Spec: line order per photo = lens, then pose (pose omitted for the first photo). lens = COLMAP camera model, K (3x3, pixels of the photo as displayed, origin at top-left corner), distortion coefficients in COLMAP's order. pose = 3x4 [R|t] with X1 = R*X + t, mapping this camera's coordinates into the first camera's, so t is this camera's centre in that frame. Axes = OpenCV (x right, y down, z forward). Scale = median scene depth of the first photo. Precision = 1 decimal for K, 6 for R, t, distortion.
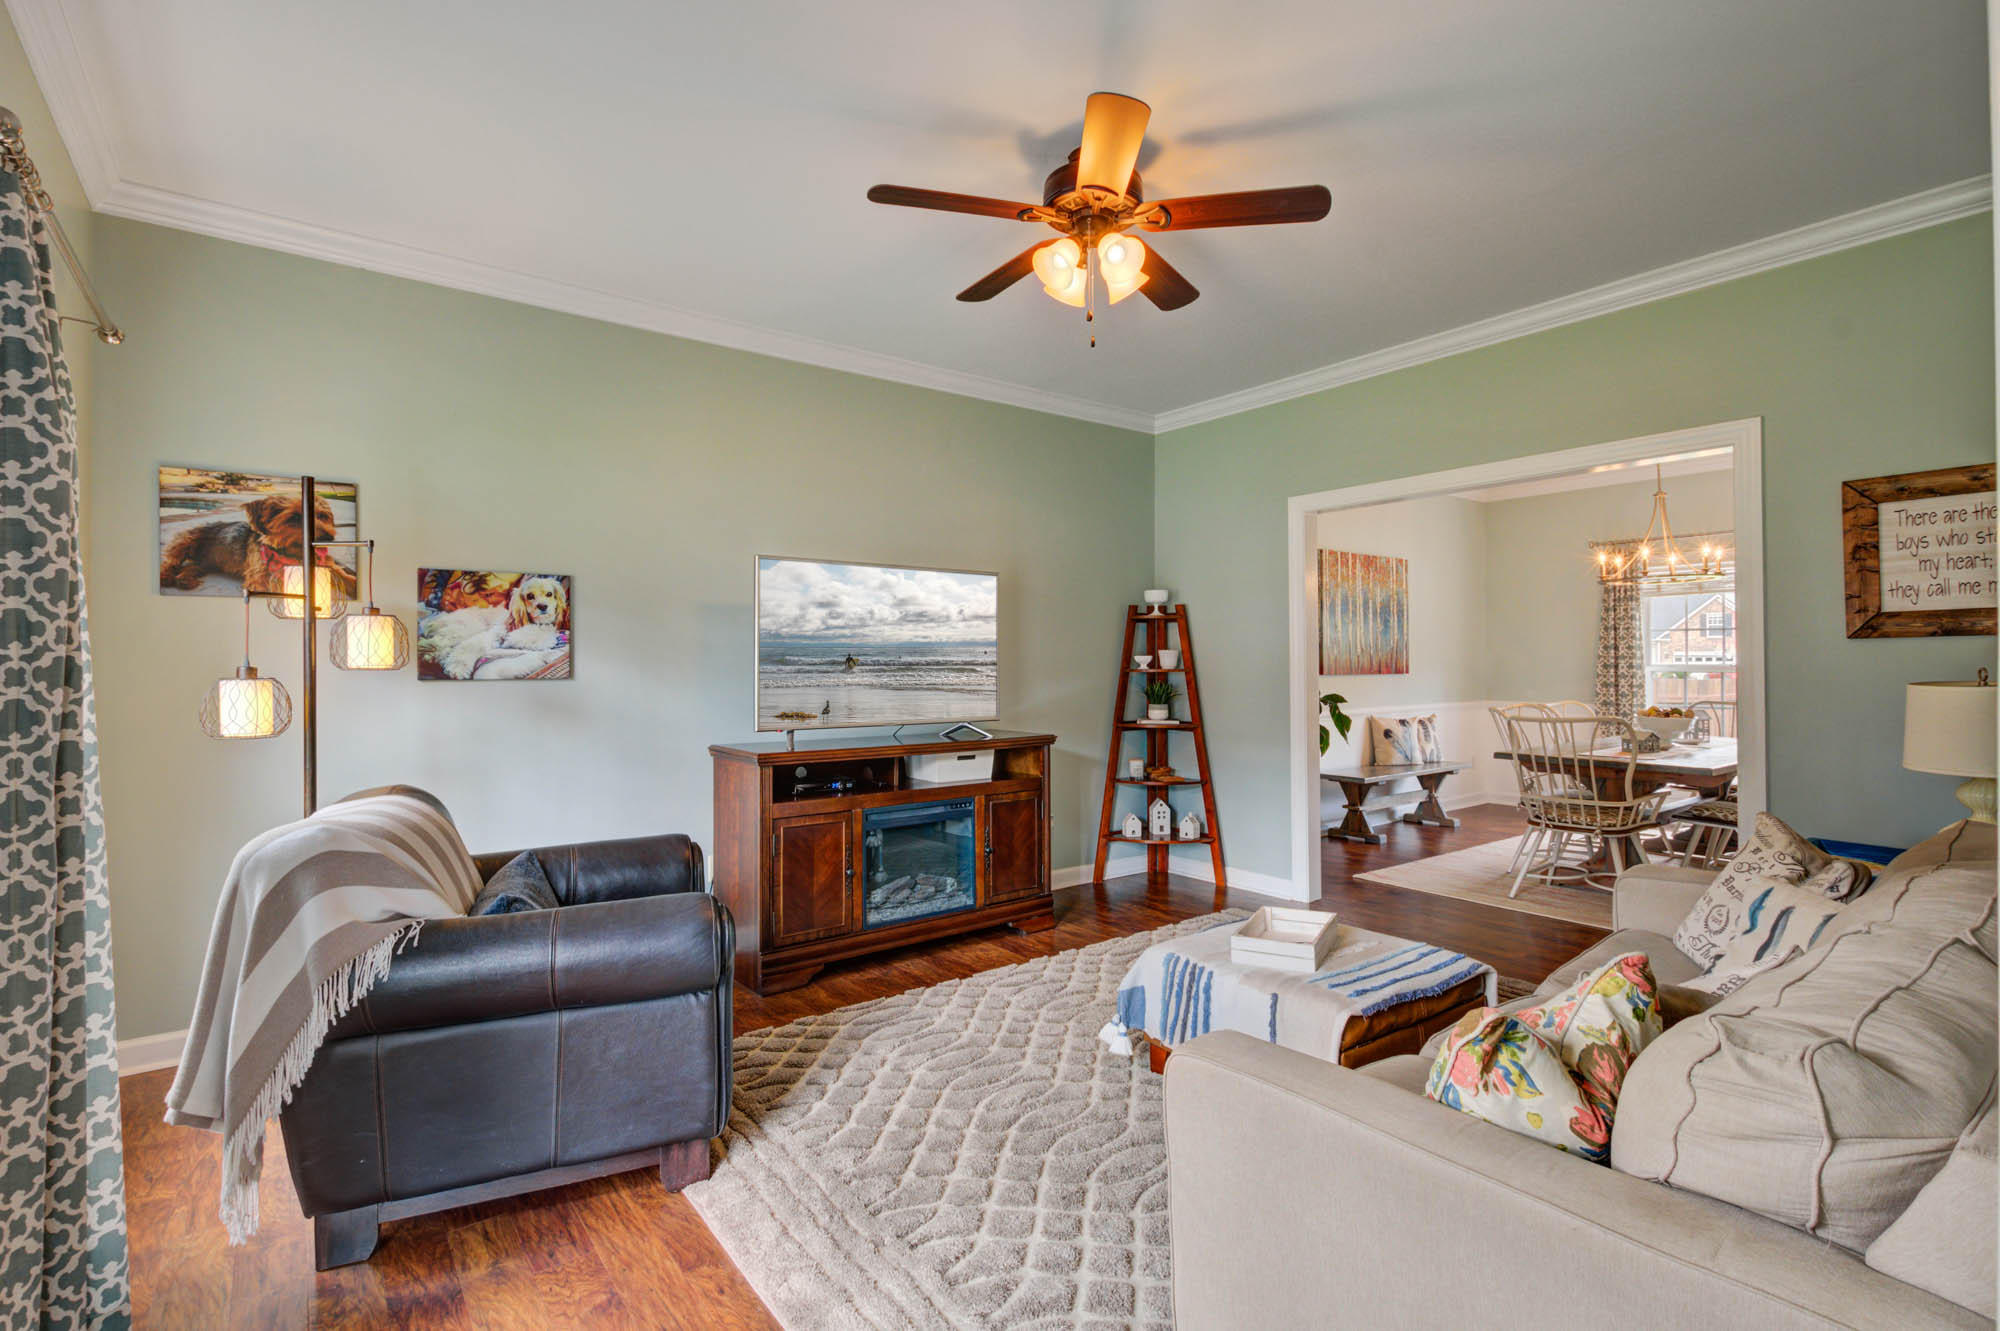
lens RADIAL K [[905.4, 0, 1021.6], [0, 905.4, 653.1], [0, 0, 1]] dist [0.012461, -0.000378]
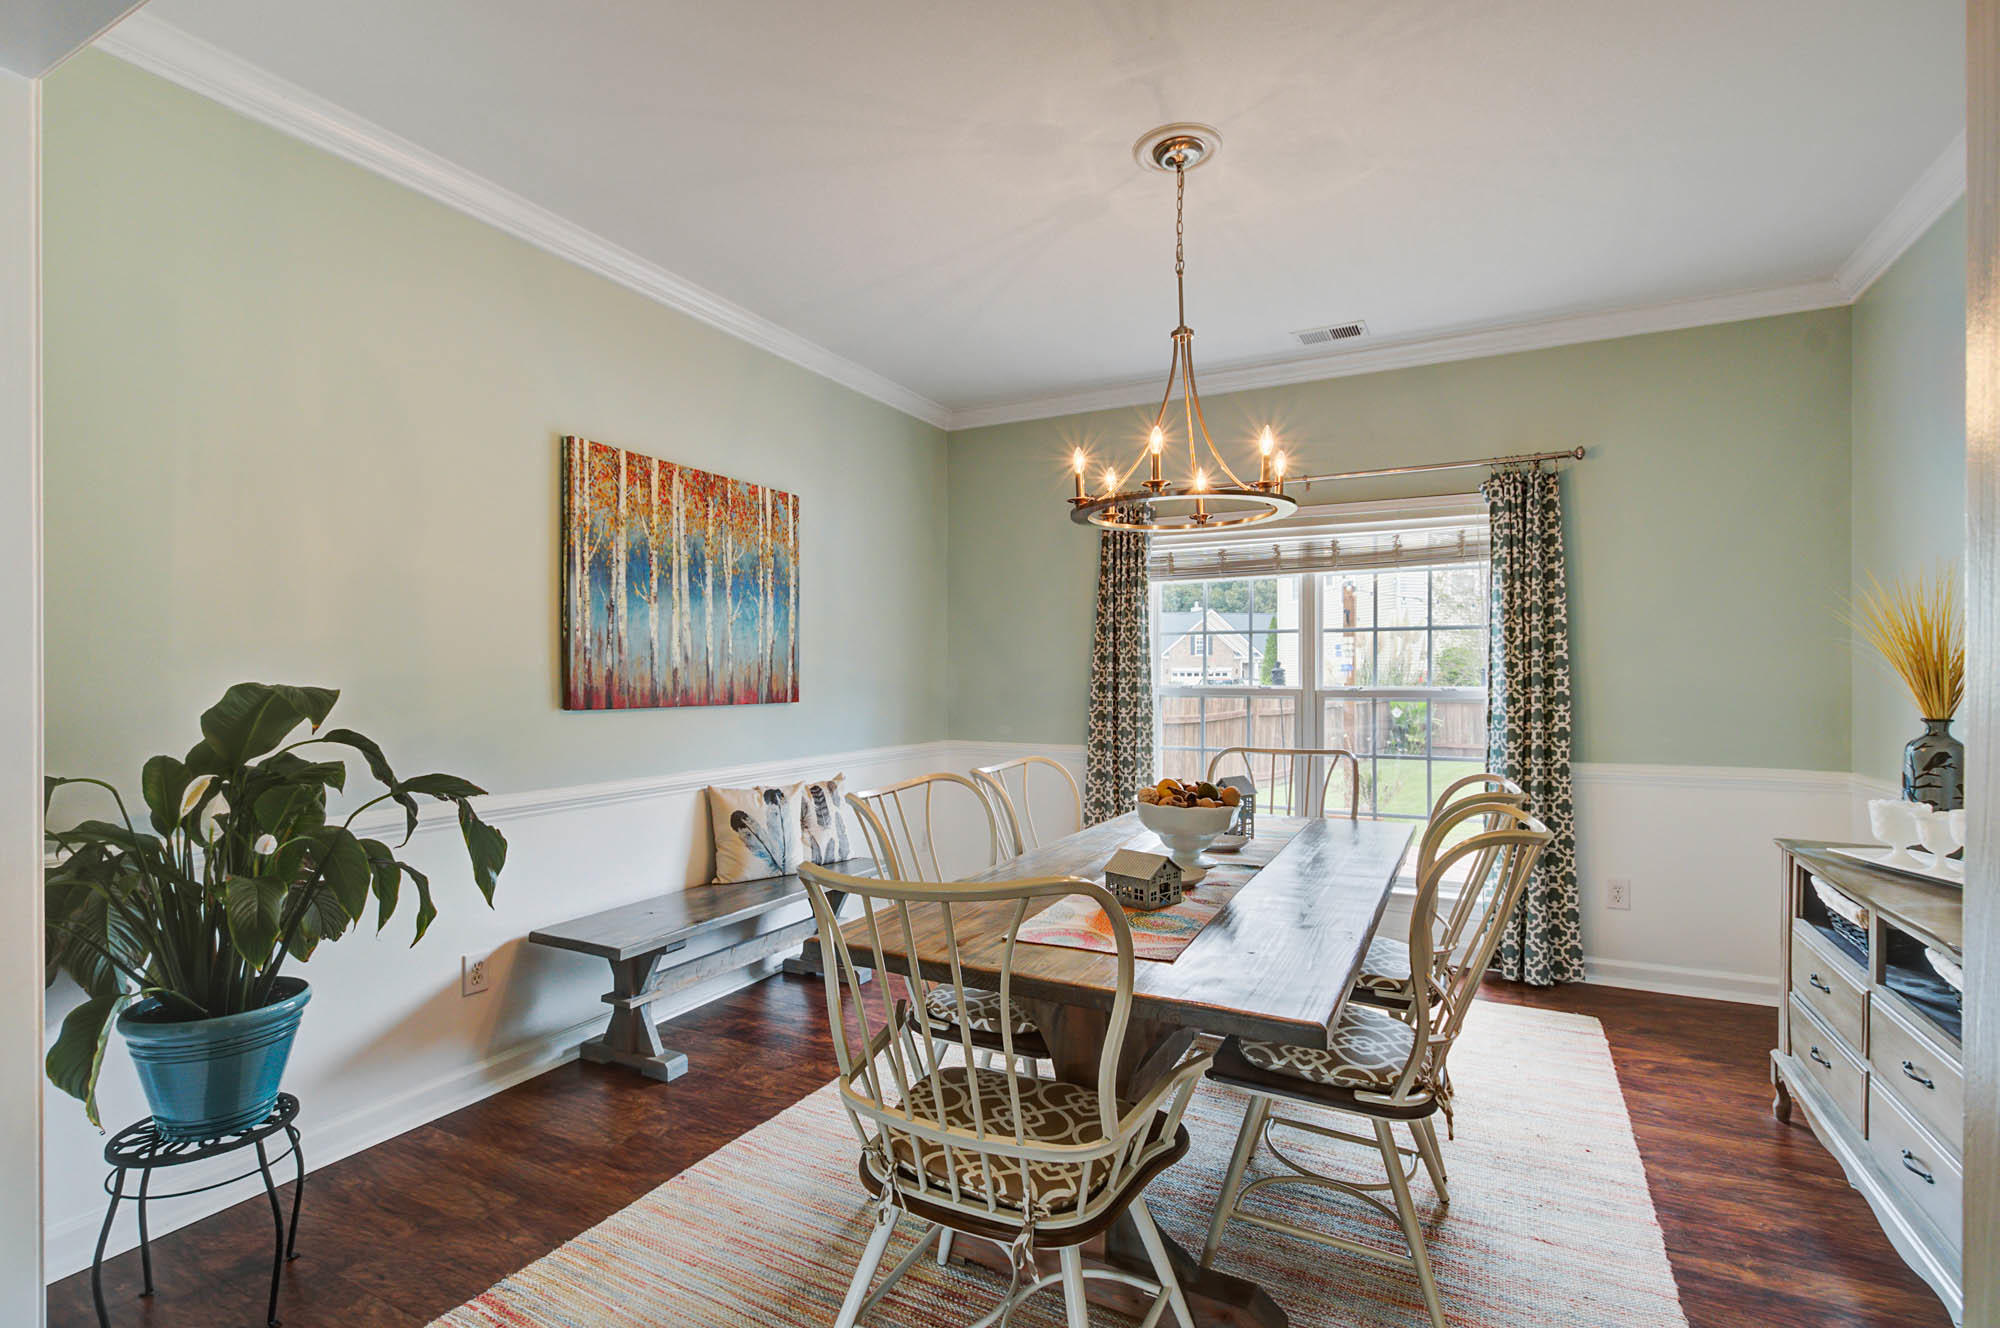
lens RADIAL K [[950.4, 0, 987.2], [0, 950.4, 673.0], [0, 0, 1]] dist [0.010752, 0.001255]
pose [[0.908921, 0.004240, 0.416946, 0.308517], [-0.007421, 0.999954, 0.006008, 0.000766], [-0.416902, -0.008555, 0.908911, 0.453176]]
